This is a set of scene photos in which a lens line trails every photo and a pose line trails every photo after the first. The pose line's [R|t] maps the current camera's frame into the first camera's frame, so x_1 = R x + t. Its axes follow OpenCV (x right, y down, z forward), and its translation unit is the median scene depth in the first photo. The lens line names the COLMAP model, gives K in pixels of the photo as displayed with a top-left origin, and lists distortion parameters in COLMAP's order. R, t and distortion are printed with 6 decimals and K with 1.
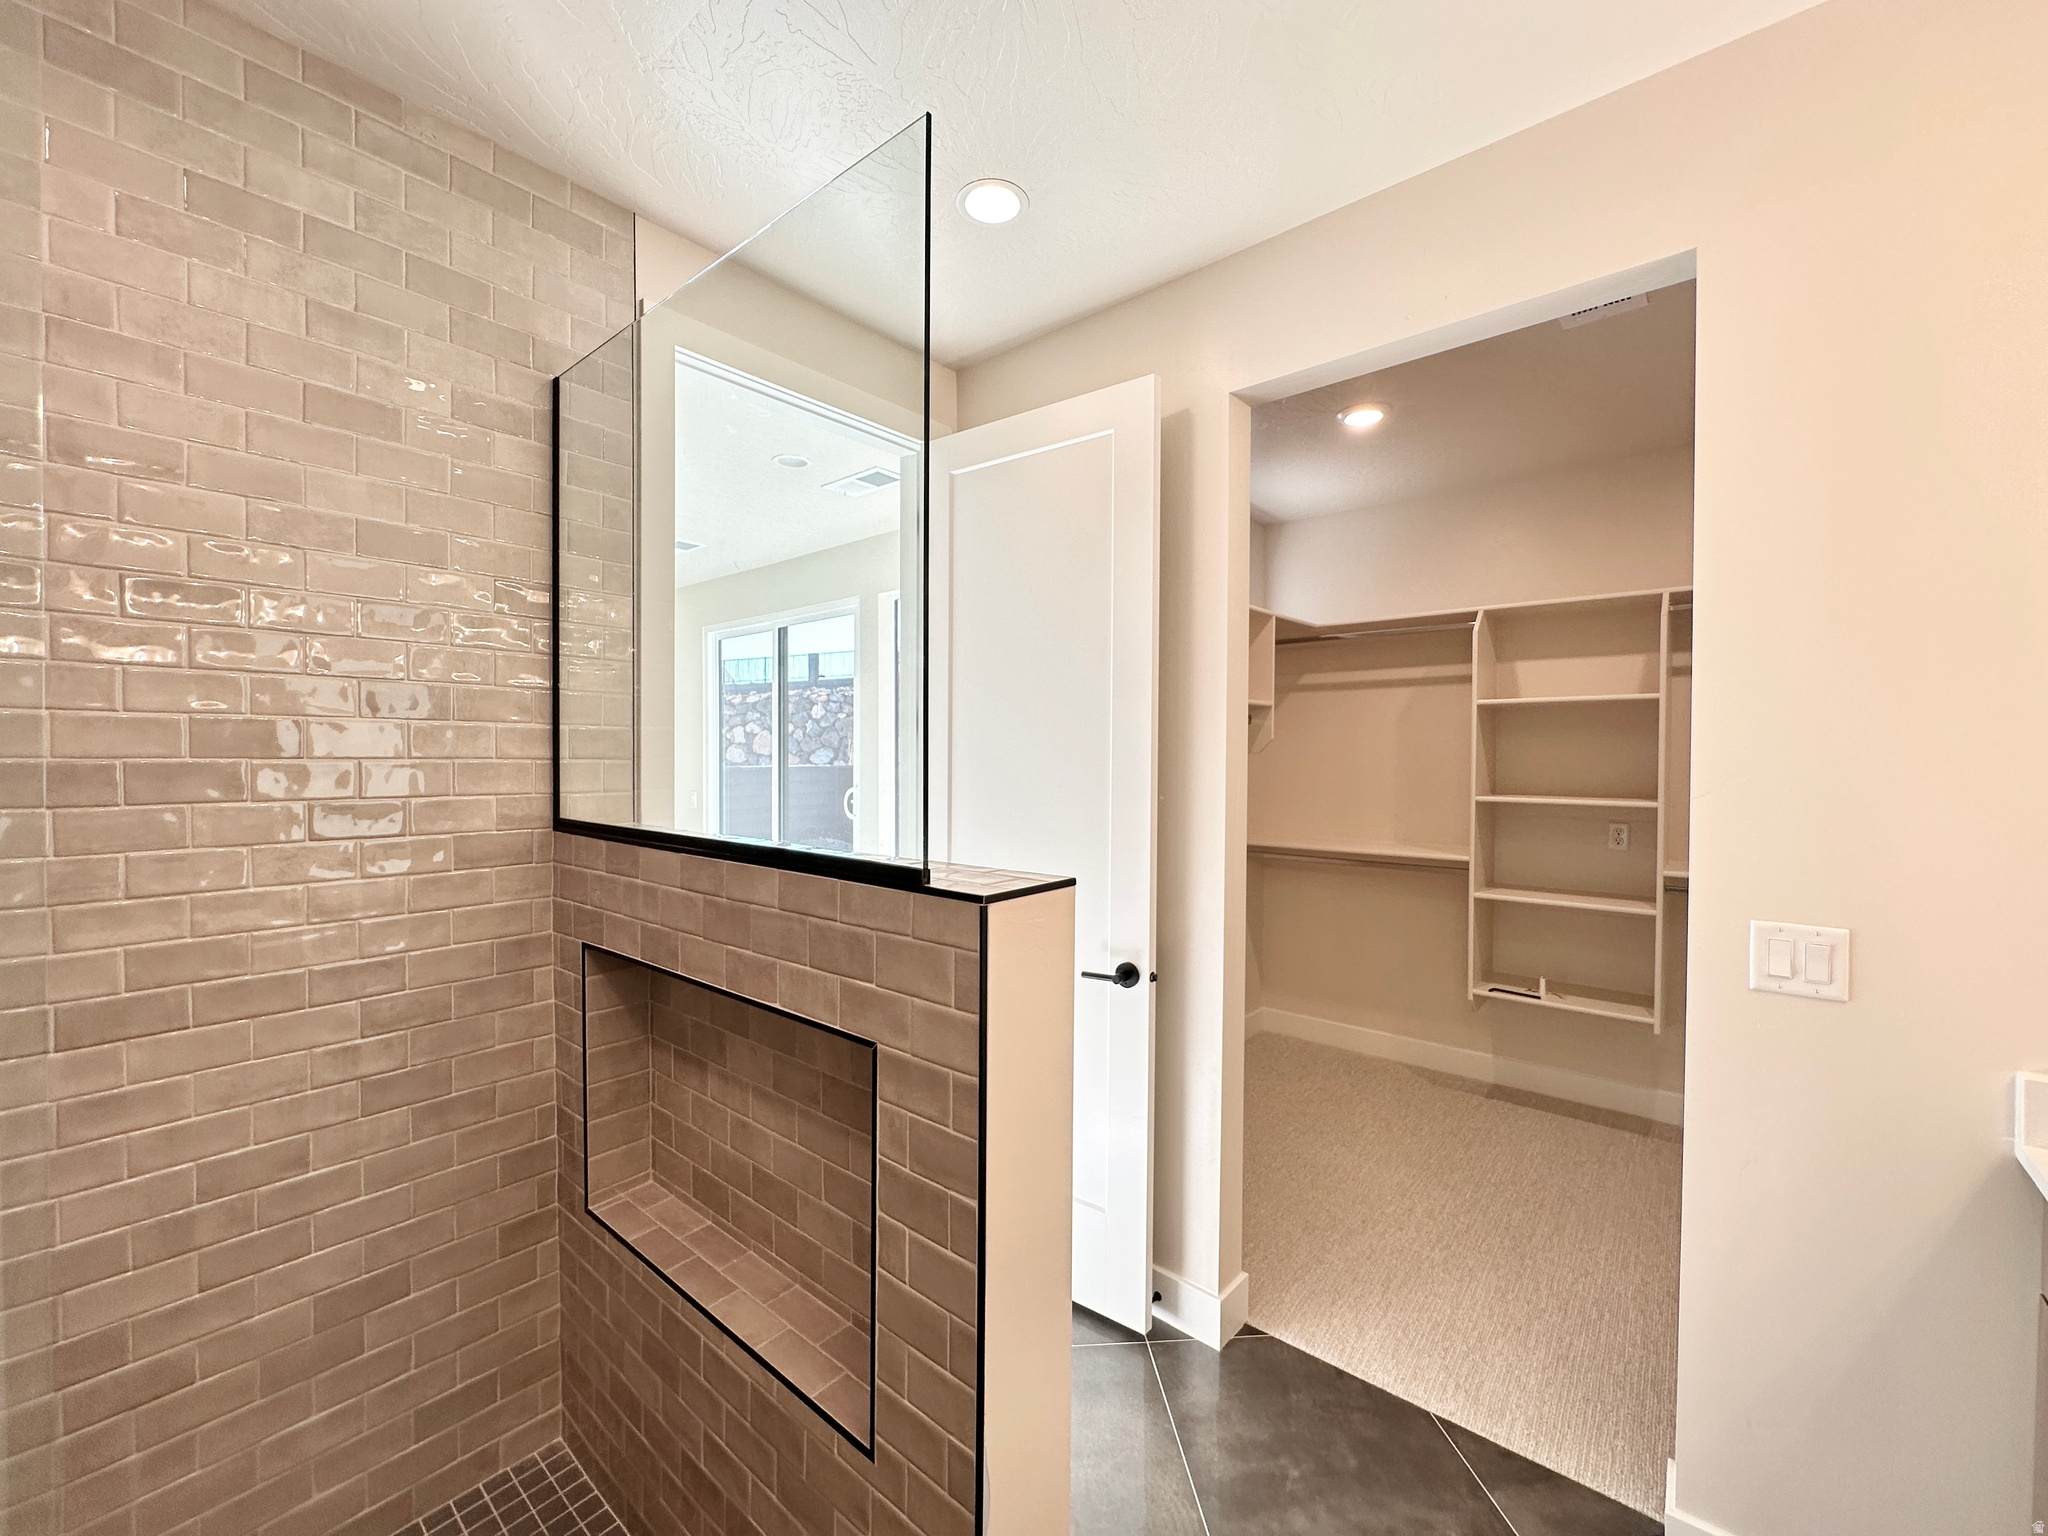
lens RADIAL K [[825.0, 0, 1026.5], [0, 825.0, 765.3], [0, 0, 1]] dist [0.002855, 0.000249]
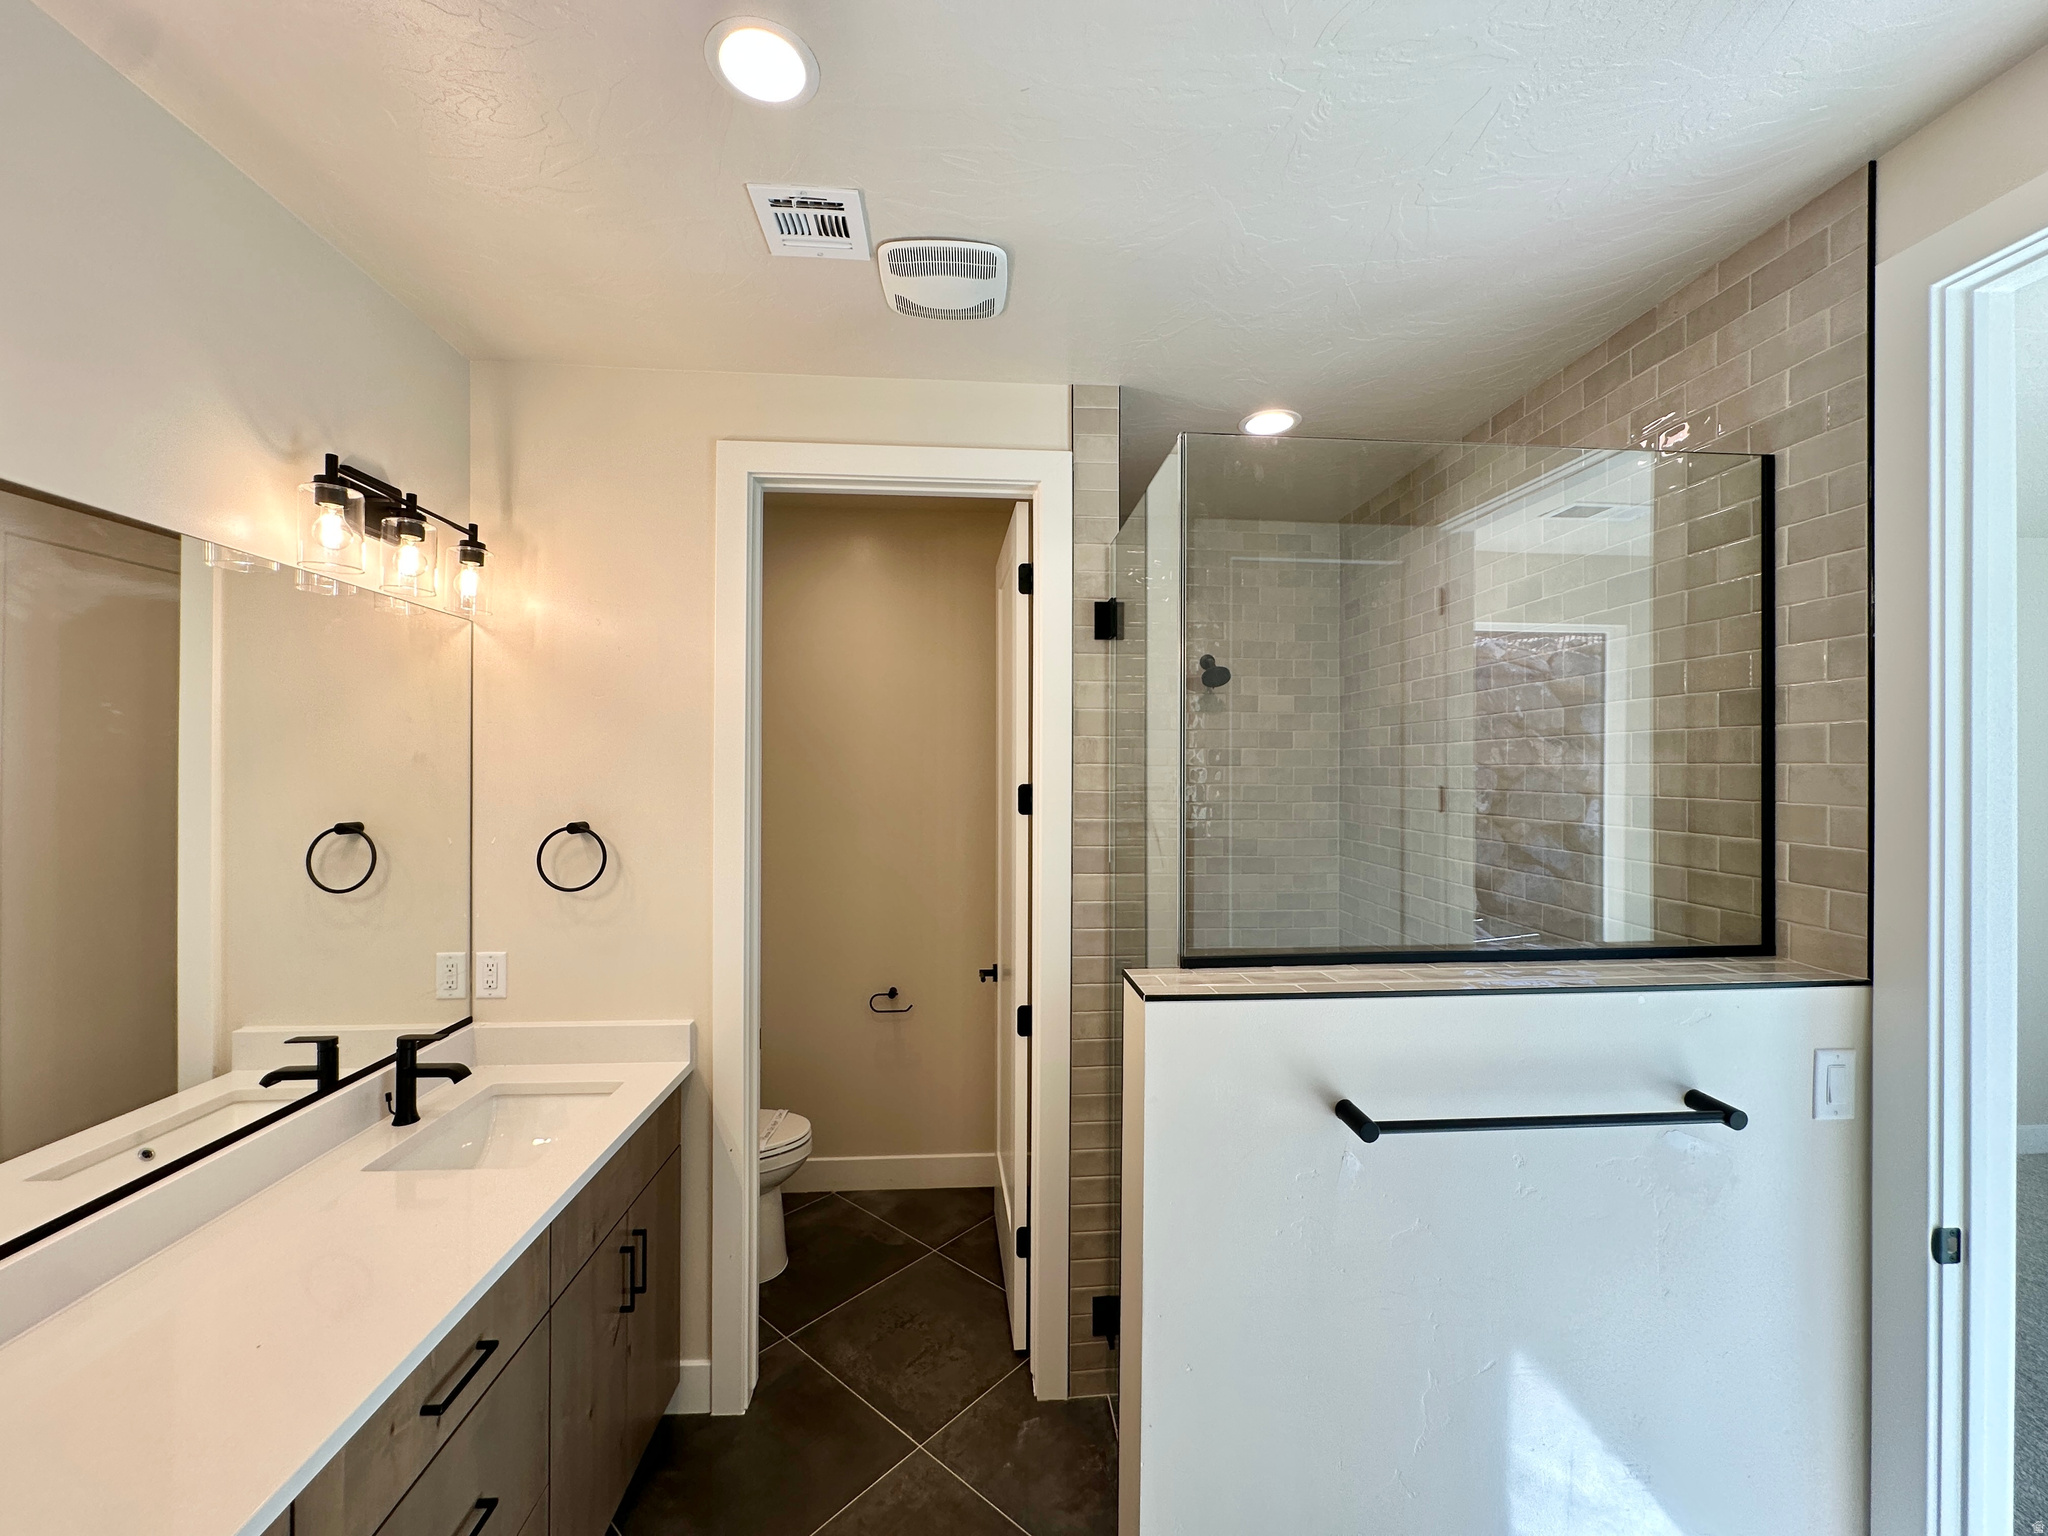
lens RADIAL K [[825.0, 0, 1029.3], [0, 825.0, 771.2], [0, 0, 1]] dist [0.002855, 0.000249]
pose [[-0.707501, -0.003480, -0.706704, 0.656030], [-0.013748, 0.999866, 0.008840, -0.126674], [0.706579, 0.015970, -0.707454, 1.113430]]
